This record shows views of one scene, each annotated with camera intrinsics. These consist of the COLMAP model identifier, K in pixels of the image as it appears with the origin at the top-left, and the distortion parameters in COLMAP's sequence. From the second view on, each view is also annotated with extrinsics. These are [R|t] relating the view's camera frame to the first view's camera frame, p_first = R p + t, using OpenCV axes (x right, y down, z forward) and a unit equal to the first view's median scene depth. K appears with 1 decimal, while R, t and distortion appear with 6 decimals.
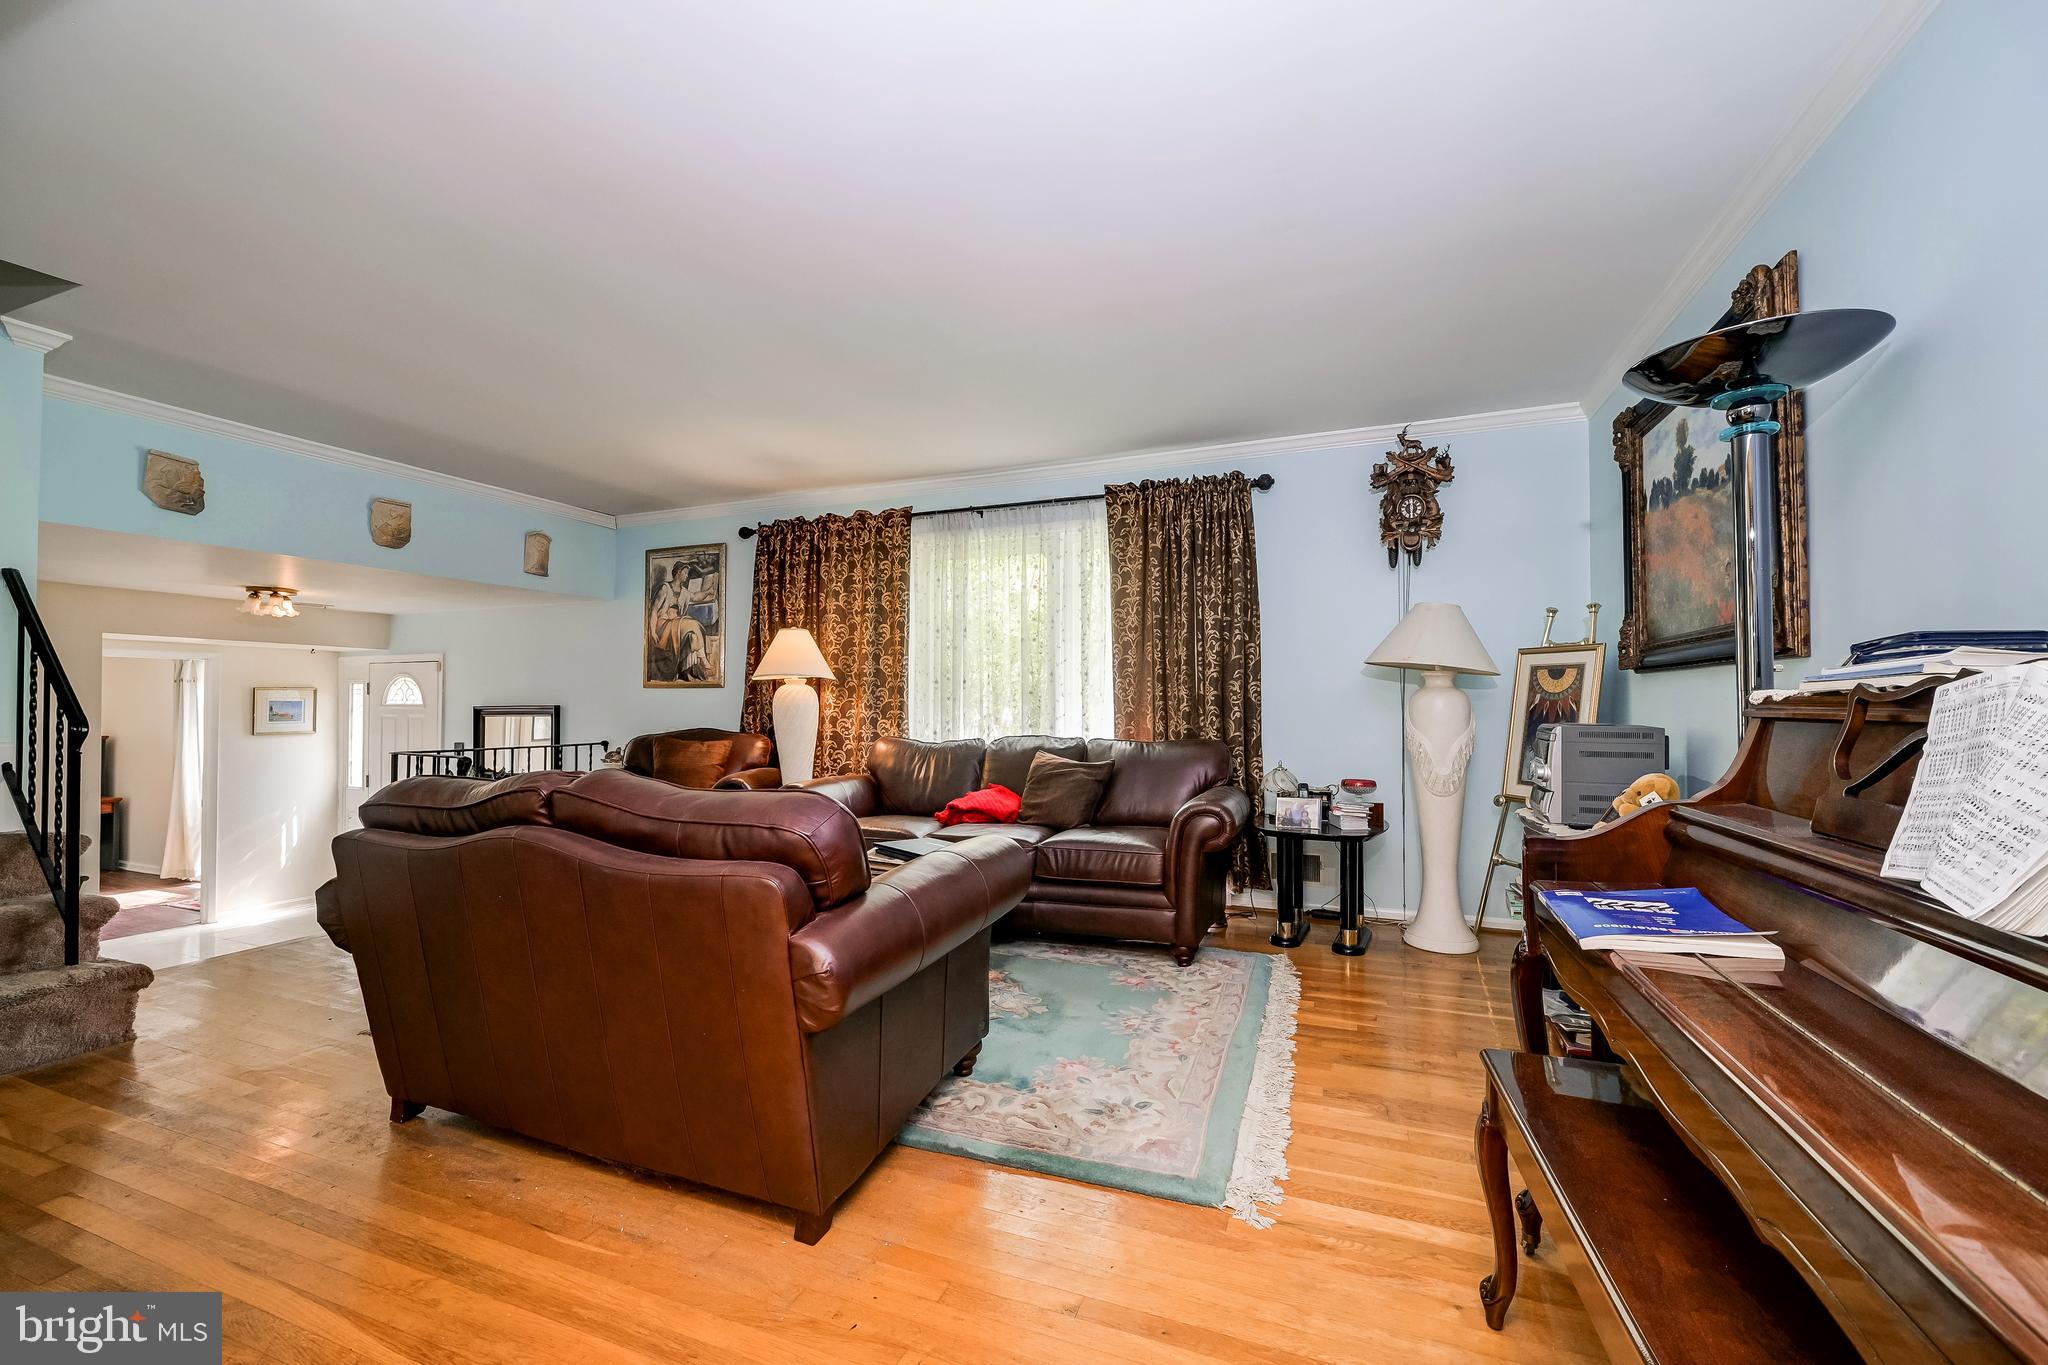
lens RADIAL K [[814.6, 0, 1024.3], [0, 814.6, 691.1], [0, 0, 1]] dist [-0.001205, -0.000282]
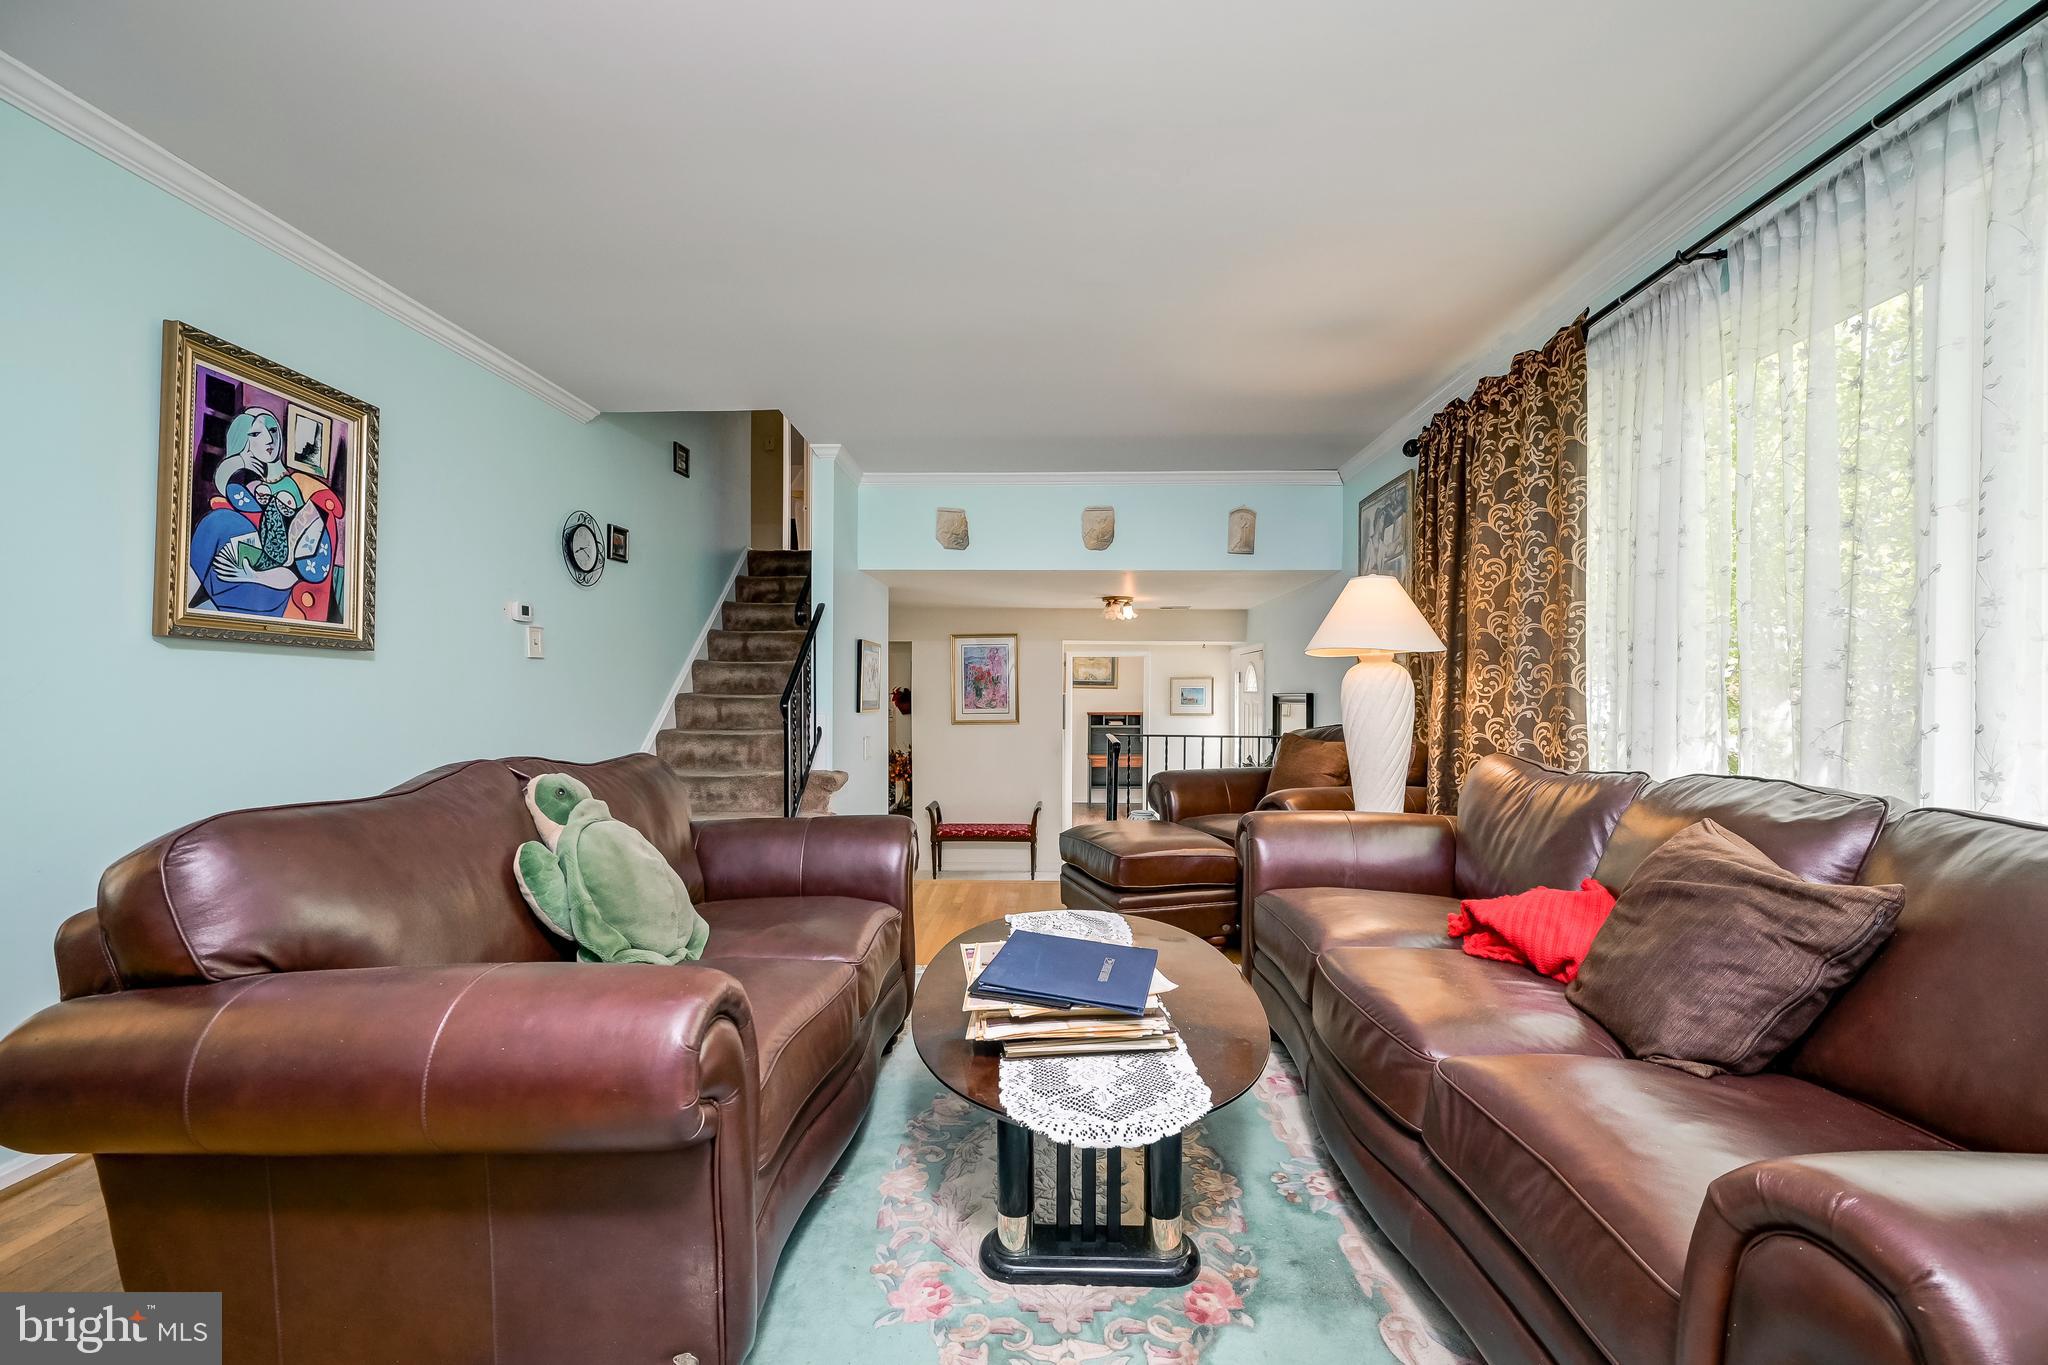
lens RADIAL K [[814.6, 0, 1026.6], [0, 814.6, 686.9], [0, 0, 1]] dist [-0.001205, -0.000282]
pose [[0.379357, -0.003023, -0.925246, 0.199659], [0.015741, 0.999871, 0.003187, 0.003803], [0.925117, -0.015773, 0.379355, 0.473724]]
